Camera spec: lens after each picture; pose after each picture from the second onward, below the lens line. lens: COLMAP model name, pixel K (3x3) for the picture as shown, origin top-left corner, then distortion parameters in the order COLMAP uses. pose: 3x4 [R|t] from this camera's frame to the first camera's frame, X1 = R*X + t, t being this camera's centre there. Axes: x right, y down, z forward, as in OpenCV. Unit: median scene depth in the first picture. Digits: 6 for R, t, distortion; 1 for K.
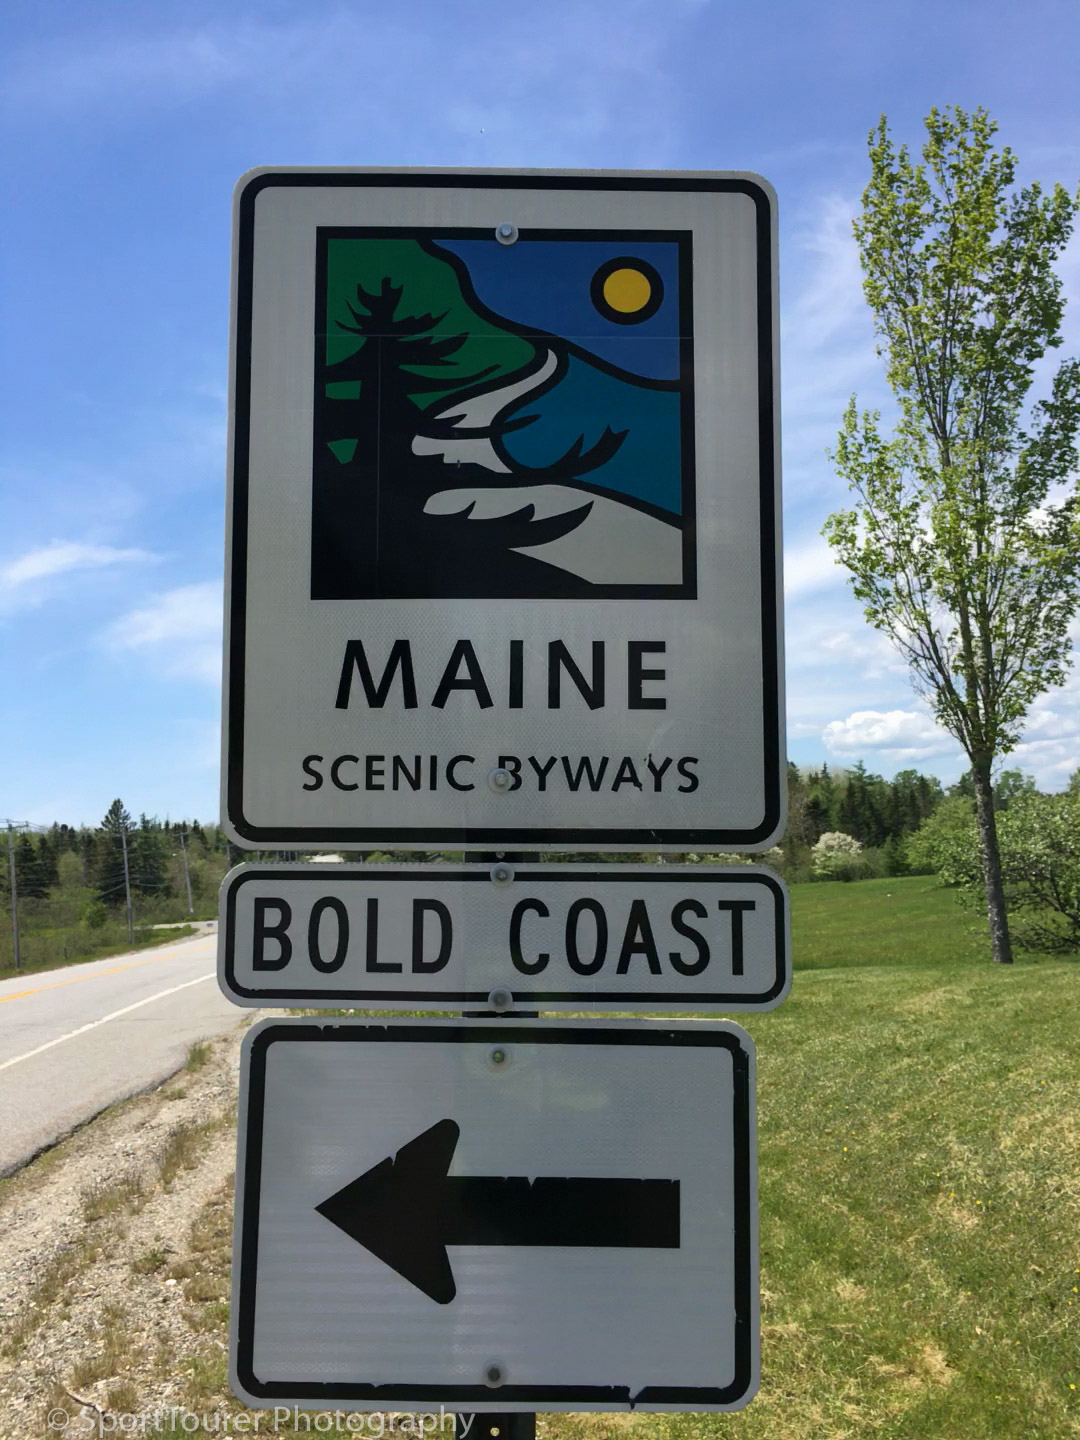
lens RADIAL K [[1071.6, 0, 540.0], [0, 1071.6, 720.0], [0, 0, 1]] dist [-0.003633, -0.004849]
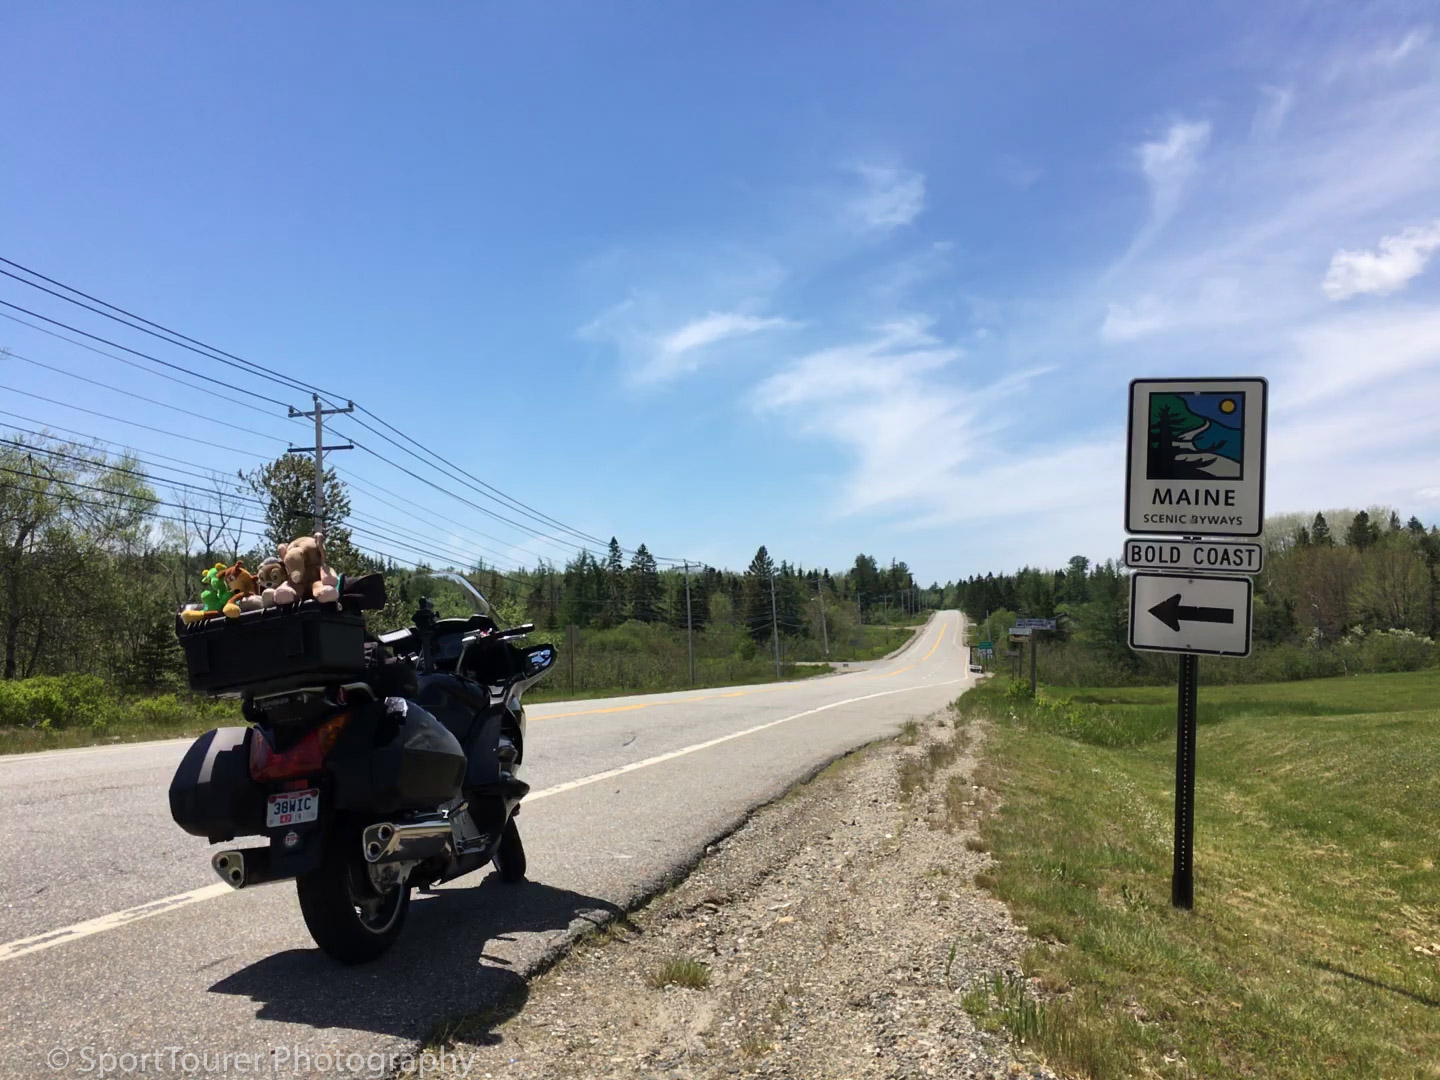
lens RADIAL K [[1071.6, 0, 720.0], [0, 1071.6, 515.0], [0, 0, 1]] dist [-0.003633, -0.004849]
pose [[0.918737, 0.025177, -0.394067, -0.084701], [-0.010777, 0.999192, 0.038713, -0.115054], [0.394723, -0.031320, 0.918266, -3.706086]]
